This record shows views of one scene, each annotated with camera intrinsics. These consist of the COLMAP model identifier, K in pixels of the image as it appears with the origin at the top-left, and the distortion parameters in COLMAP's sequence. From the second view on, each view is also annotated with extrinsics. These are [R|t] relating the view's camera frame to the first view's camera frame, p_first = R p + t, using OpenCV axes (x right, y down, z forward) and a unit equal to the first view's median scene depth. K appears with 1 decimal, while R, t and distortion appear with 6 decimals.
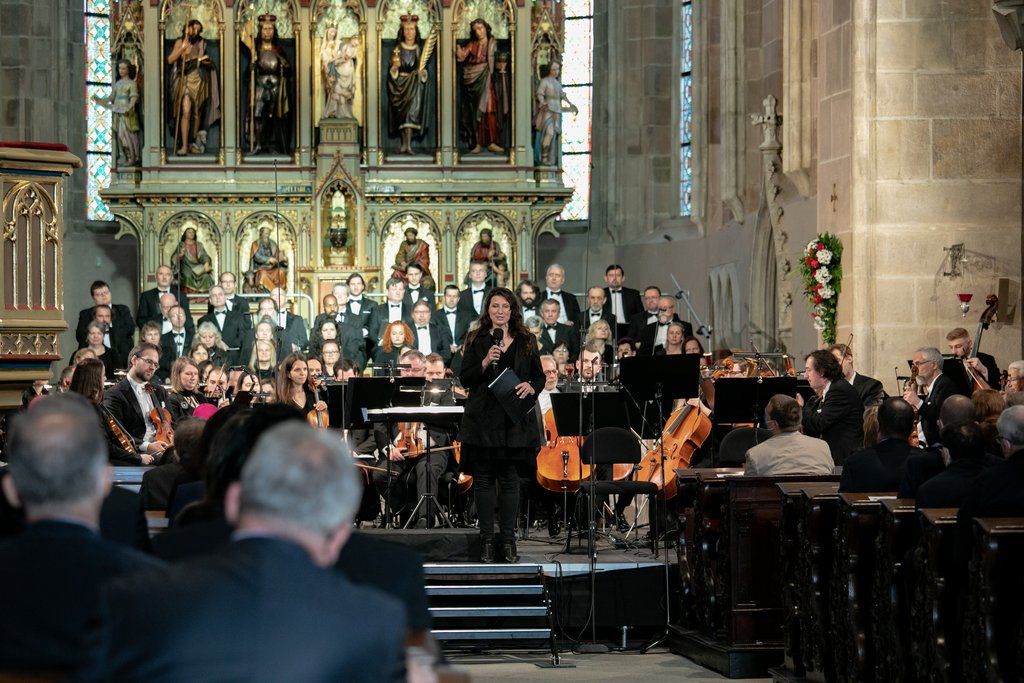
lens RADIAL K [[3498.6, 0, 498.9], [0, 3498.6, 338.5], [0, 0, 1]] dist [0.265253, 1.769378]
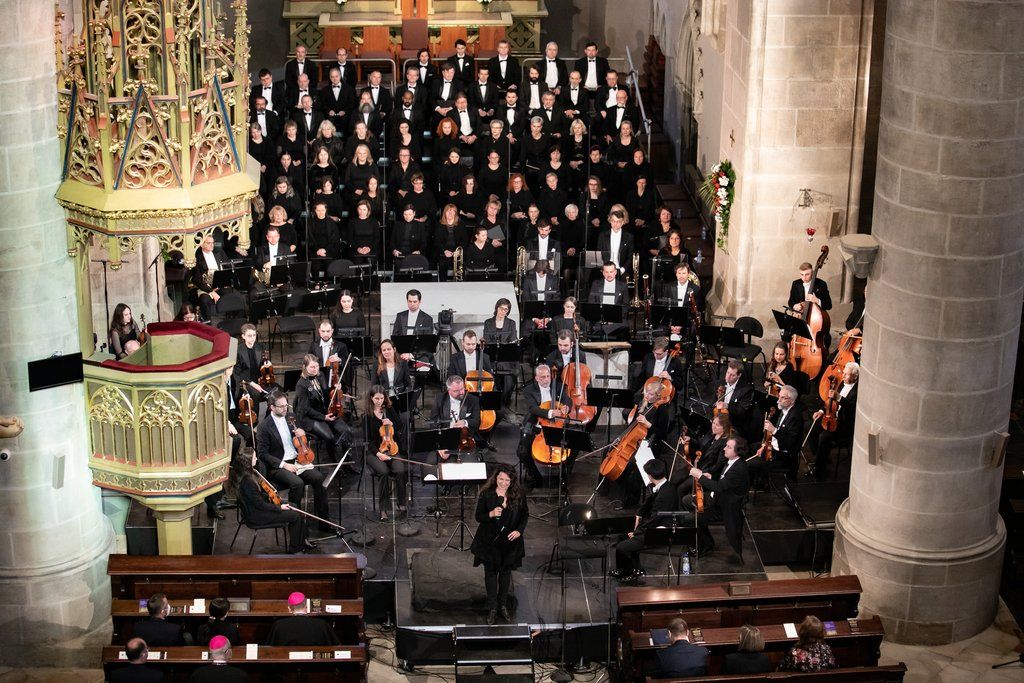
lens RADIAL K [[2087.2, 0, 516.2], [0, 2087.2, 346.1], [0, 0, 1]] dist [-0.317301, 0.084549]
pose [[0.999803, 0.019583, 0.003333, -0.000225], [-0.019378, 0.924615, 0.380410, -0.211170], [0.004368, -0.380399, 0.924812, 0.087820]]
